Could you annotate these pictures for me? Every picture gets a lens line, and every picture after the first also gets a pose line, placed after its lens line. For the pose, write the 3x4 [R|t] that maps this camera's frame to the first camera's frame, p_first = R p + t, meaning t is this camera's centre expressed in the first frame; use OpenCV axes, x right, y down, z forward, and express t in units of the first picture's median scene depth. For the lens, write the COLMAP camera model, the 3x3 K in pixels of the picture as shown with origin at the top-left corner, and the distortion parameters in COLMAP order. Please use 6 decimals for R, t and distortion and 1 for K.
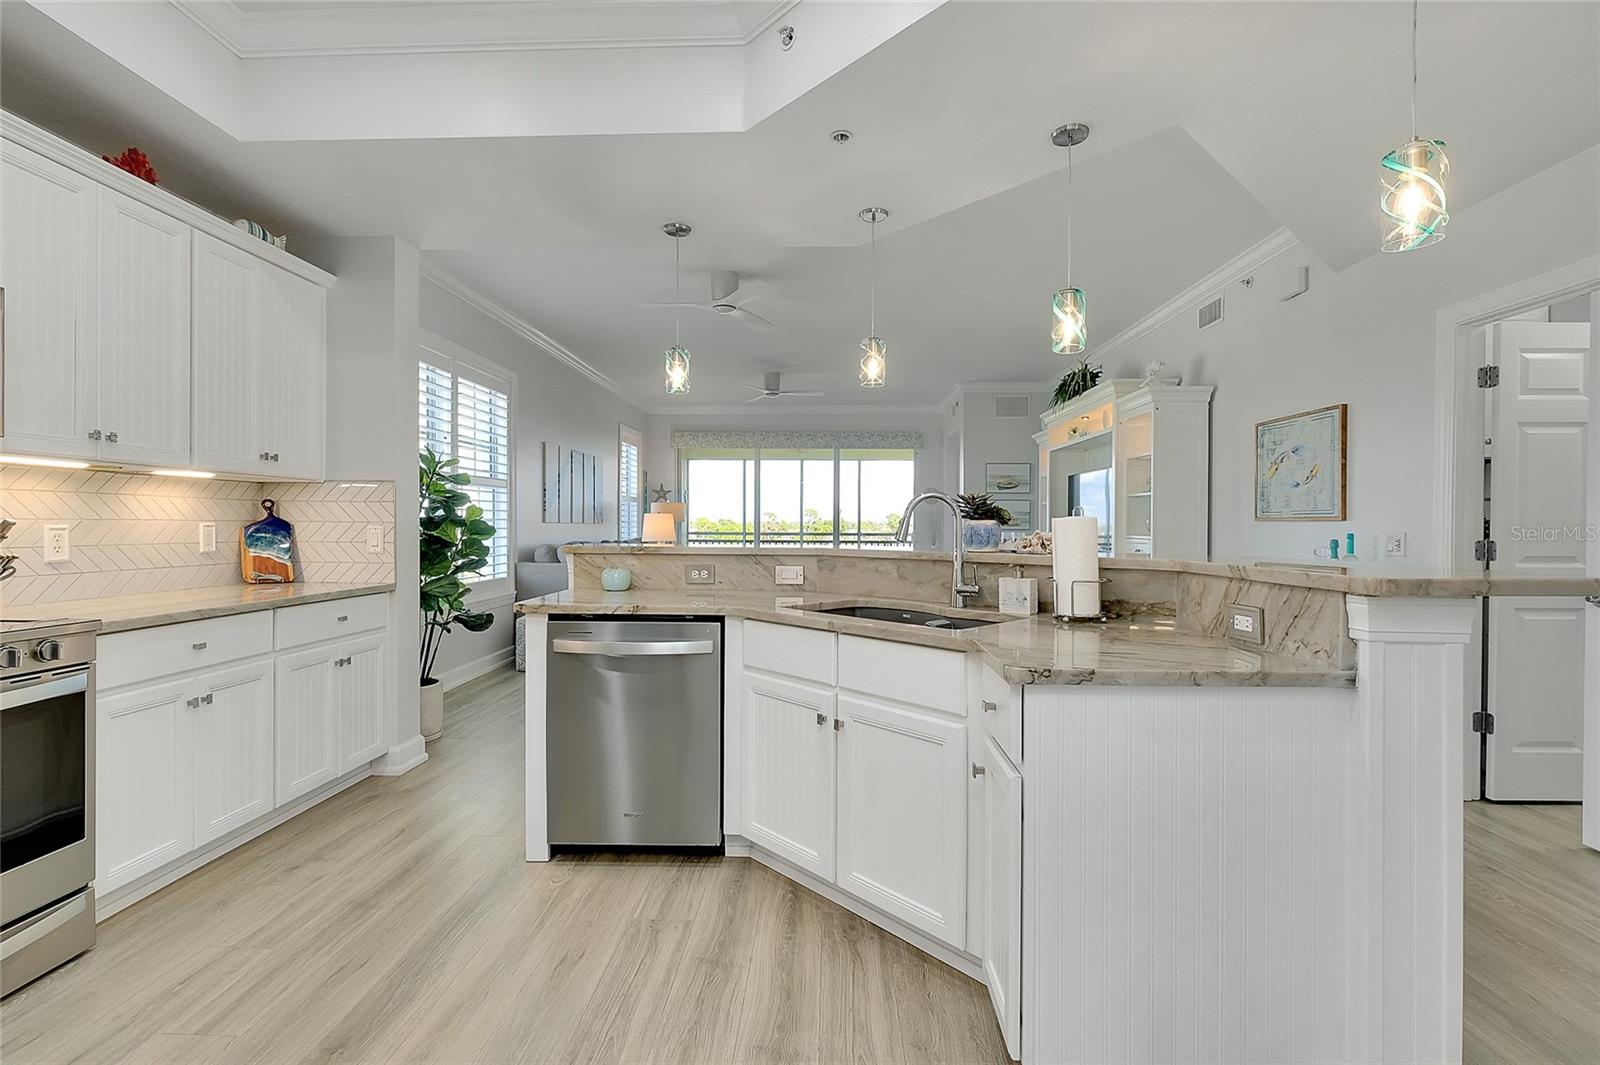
lens RADIAL K [[716.8, 0, 803.2], [0, 716.8, 533.2], [0, 0, 1]] dist [-0.002299, -0.000256]
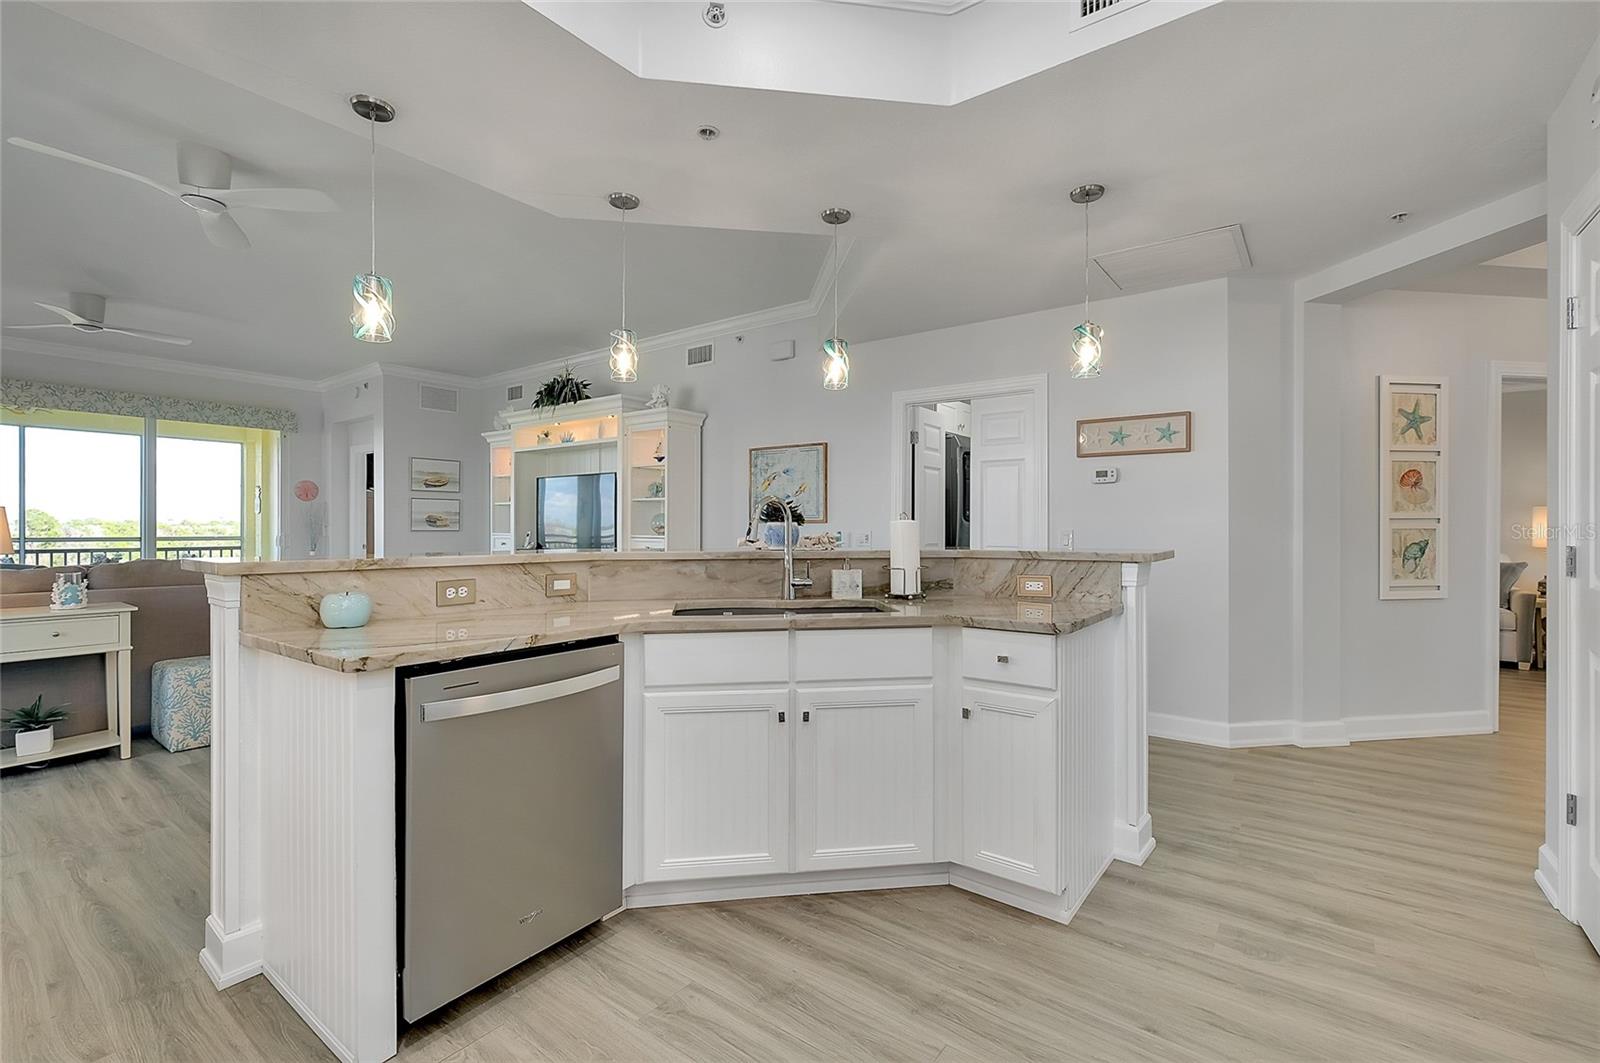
lens RADIAL K [[695.4, 0, 804.2], [0, 695.4, 530.6], [0, 0, 1]] dist [-0.007758, 0.001720]
pose [[0.570854, -0.007044, 0.821021, -0.535508], [0.010380, 0.999945, 0.001362, -0.004619], [-0.820986, 0.007744, 0.570896, 0.284207]]
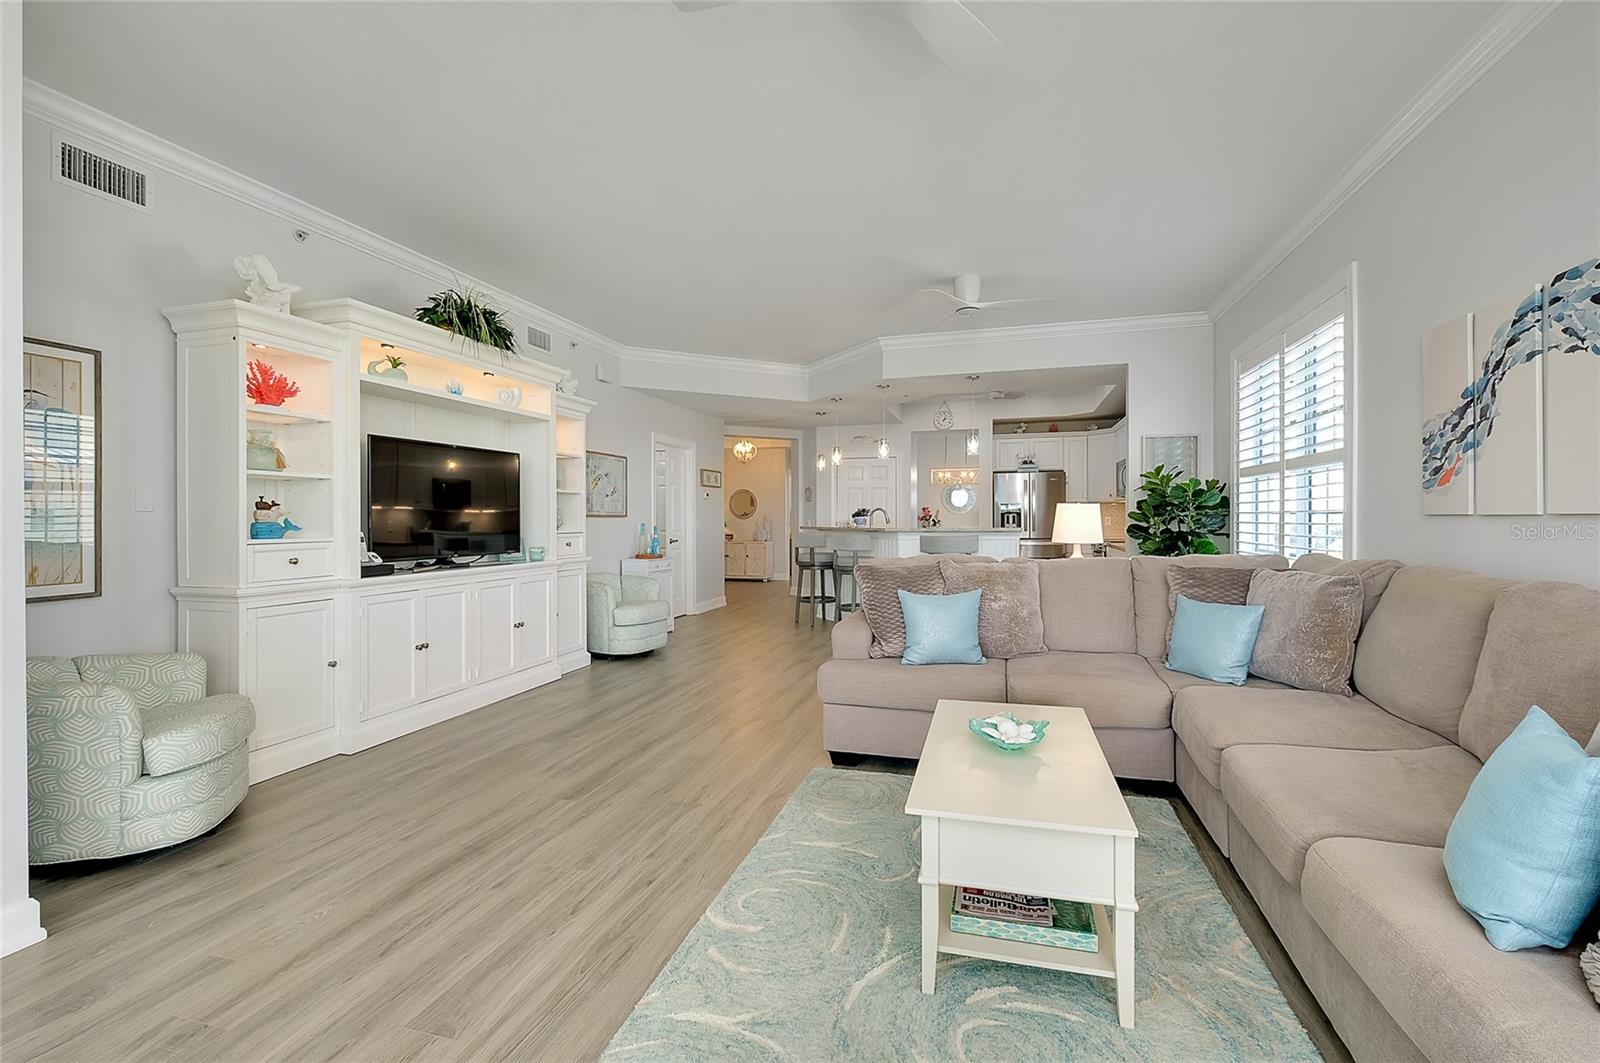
lens RADIAL K [[695.4, 0, 811.1], [0, 695.4, 526.1], [0, 0, 1]] dist [-0.007758, 0.001720]
pose [[-0.970339, 0.000907, 0.241748, -0.227832], [0.007264, 0.999651, 0.025404, -0.046533], [-0.241641, 0.026407, -0.970006, 3.353340]]
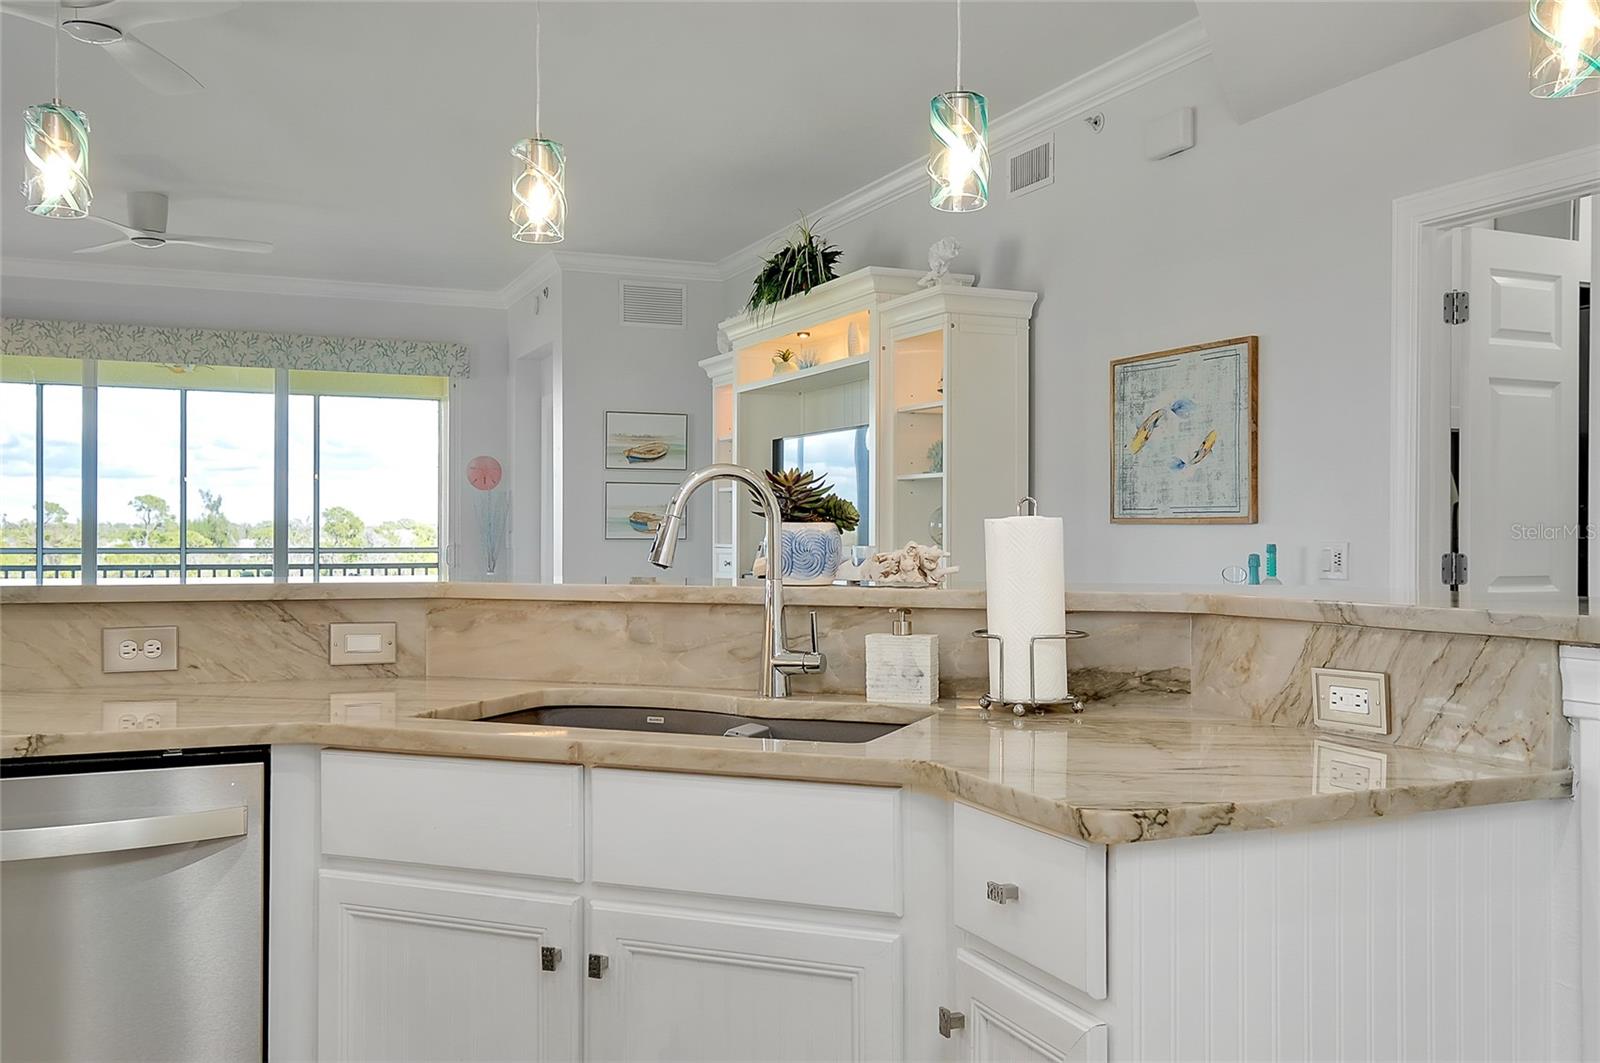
lens RADIAL K [[1405.7, 0, 806.8], [0, 1405.7, 533.1], [0, 0, 1]] dist [0.002028, 0.015331]
pose [[0.902090, -0.001259, 0.431546, -0.148797], [0.005585, 0.999946, -0.008756, -0.001289], [-0.431512, 0.010309, 0.902048, 0.085731]]
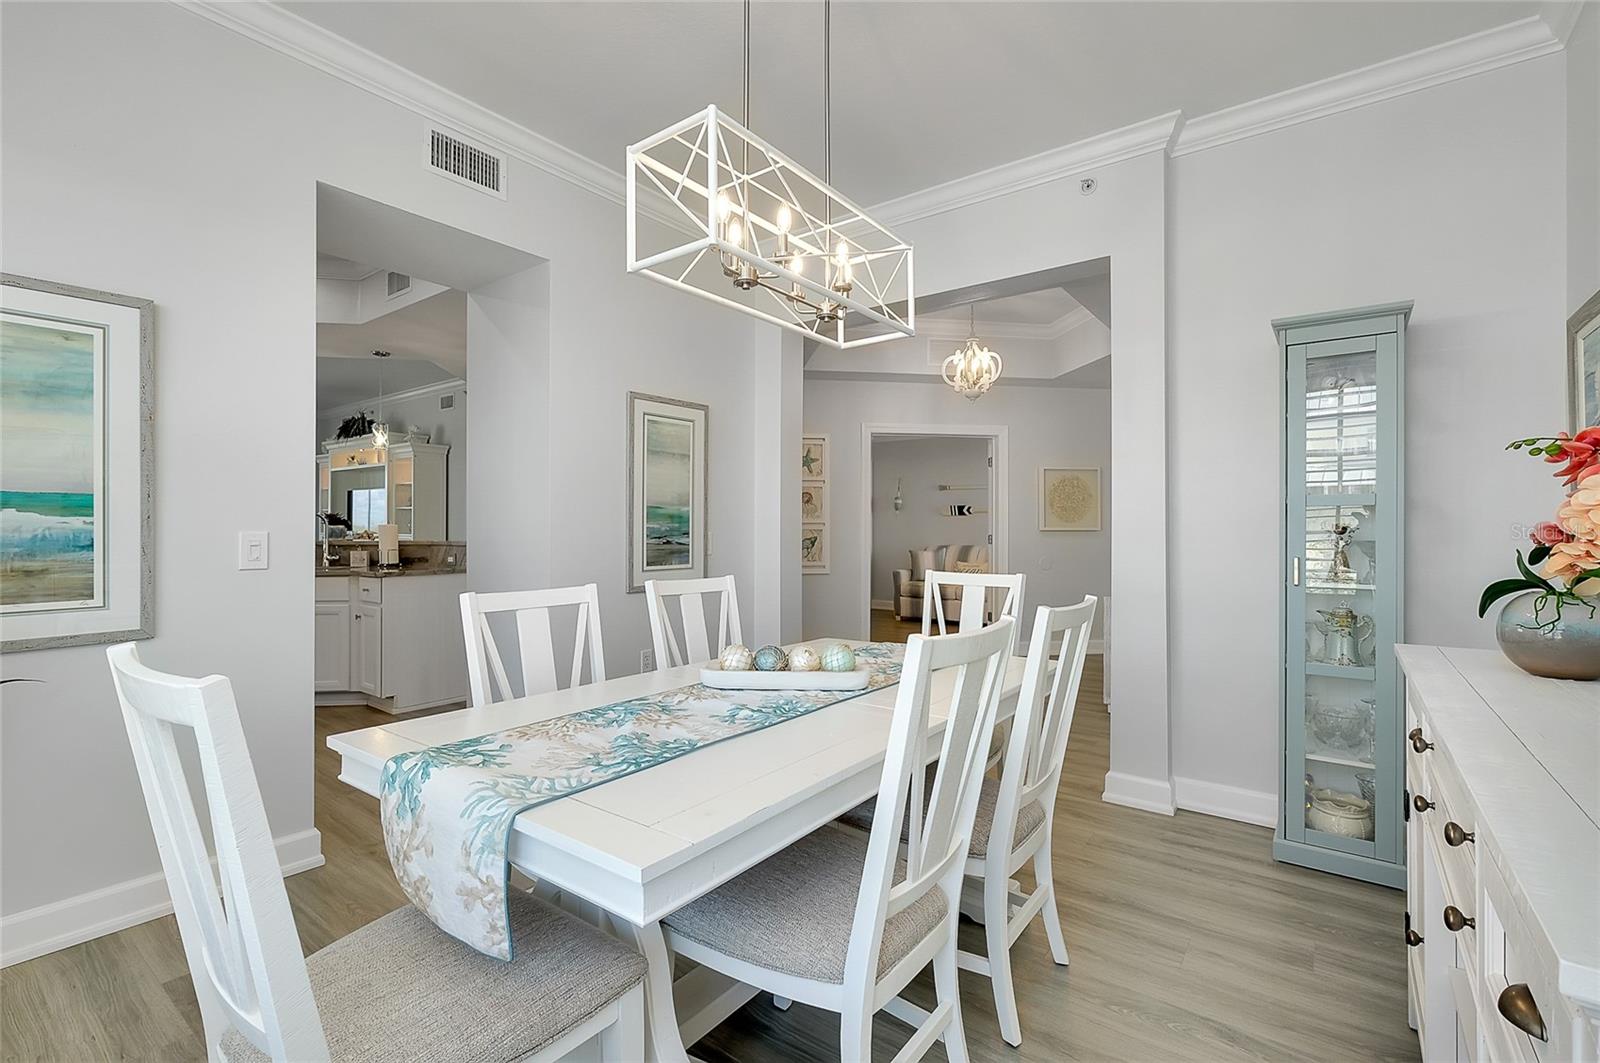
lens RADIAL K [[716.8, 0, 796.9], [0, 716.8, 527.6], [0, 0, 1]] dist [-0.002299, -0.000256]
pose [[0.576287, -0.002492, 0.817243, -0.572946], [0.009742, 0.999945, -0.003821, 0.007401], [-0.817189, 0.010164, 0.576280, -1.093533]]
